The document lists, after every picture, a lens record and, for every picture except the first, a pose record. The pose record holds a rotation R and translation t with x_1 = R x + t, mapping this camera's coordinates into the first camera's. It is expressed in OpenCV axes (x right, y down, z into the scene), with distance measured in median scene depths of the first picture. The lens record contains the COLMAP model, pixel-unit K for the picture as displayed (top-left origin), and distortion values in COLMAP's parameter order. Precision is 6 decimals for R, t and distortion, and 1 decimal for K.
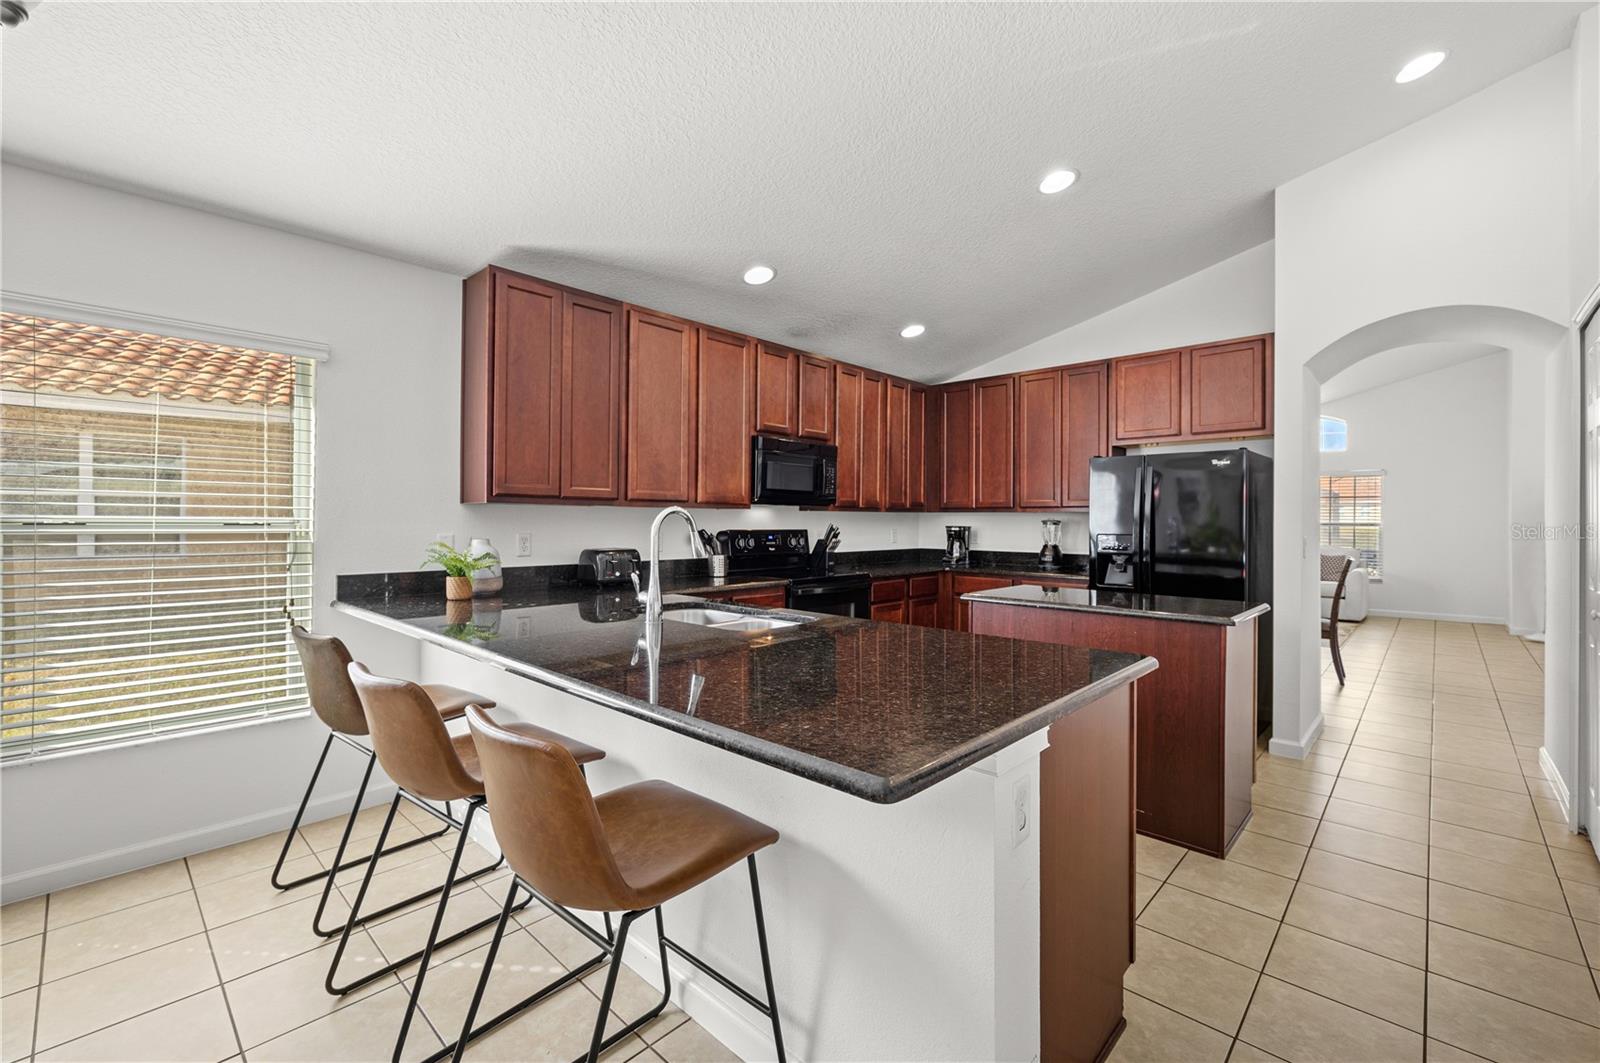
lens RADIAL K [[680.9, 0, 799.1], [0, 680.9, 524.4], [0, 0, 1]] dist [0.000213, -0.000038]
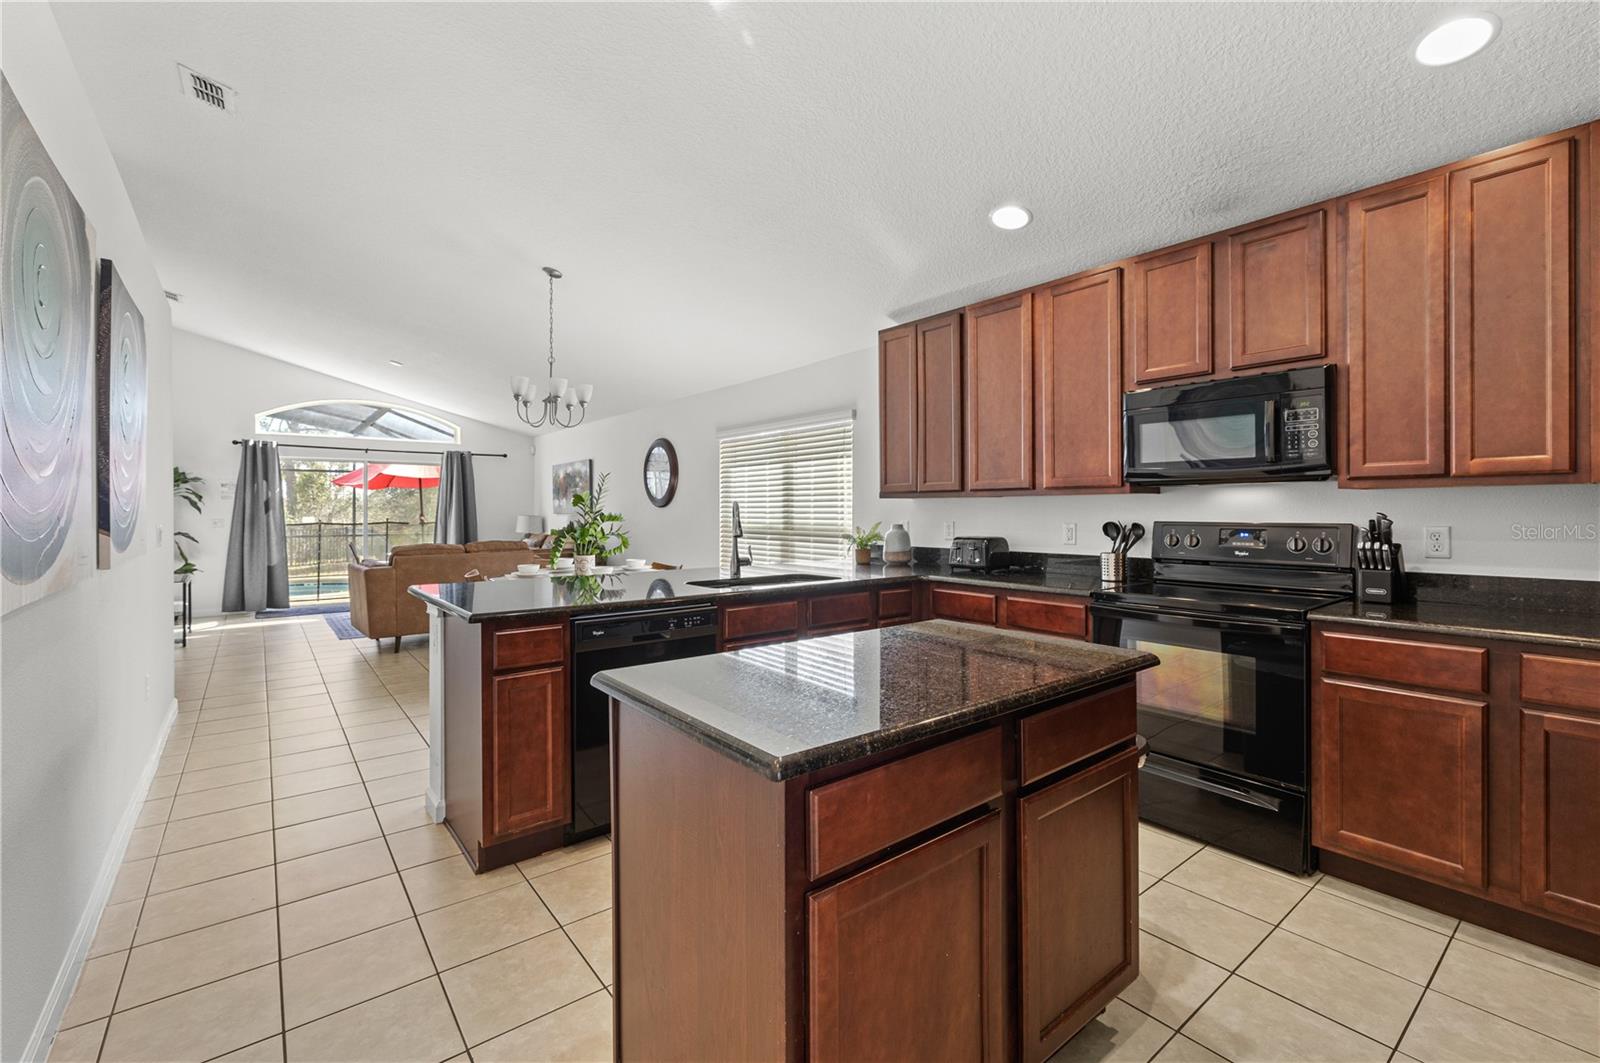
lens RADIAL K [[659.8, 0, 766.5], [0, 659.8, 509.7], [0, 0, 1]] dist [0.000206, 0.000112]
pose [[-0.170953, -0.006819, -0.985256, 0.651847], [-0.002550, 0.999976, -0.006479, 0.001001], [0.985276, 0.001405, -0.170966, 0.688579]]
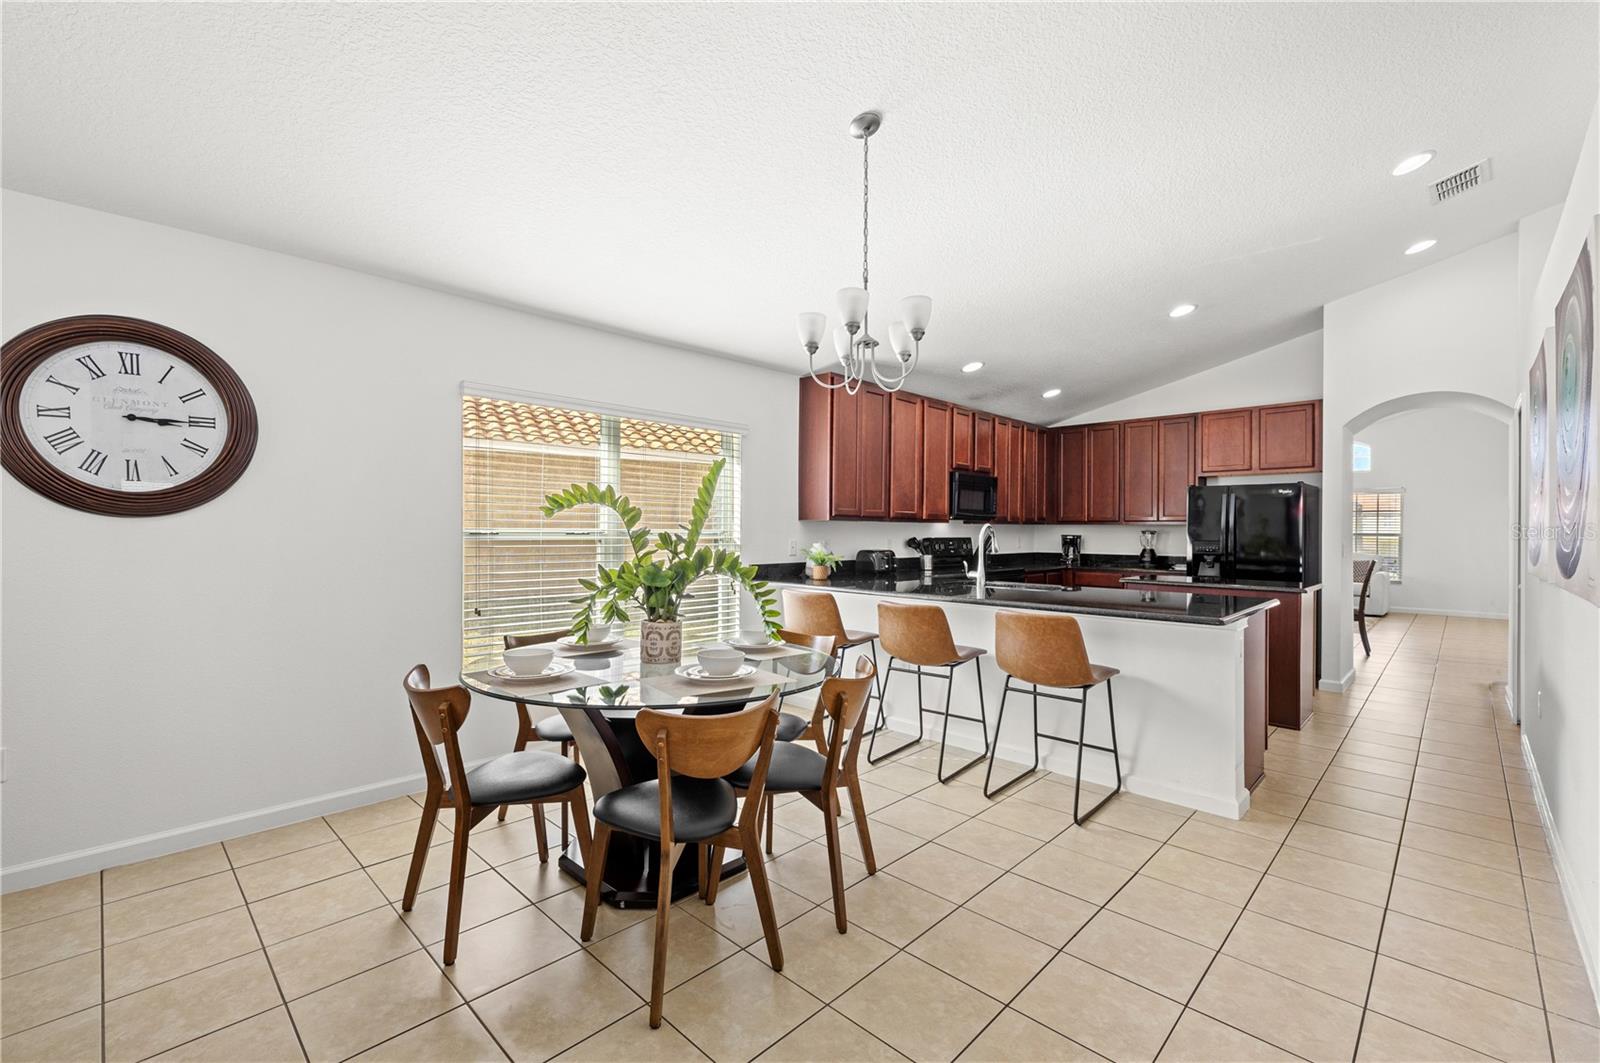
lens RADIAL K [[682.7, 0, 797.1], [0, 682.7, 535.3], [0, 0, 1]] dist [-0.000499, -0.000069]
pose [[0.999780, 0.000847, -0.020967, -0.338377], [-0.000801, 0.999997, 0.002235, 0.000364], [0.020969, -0.002218, 0.999778, -0.414350]]
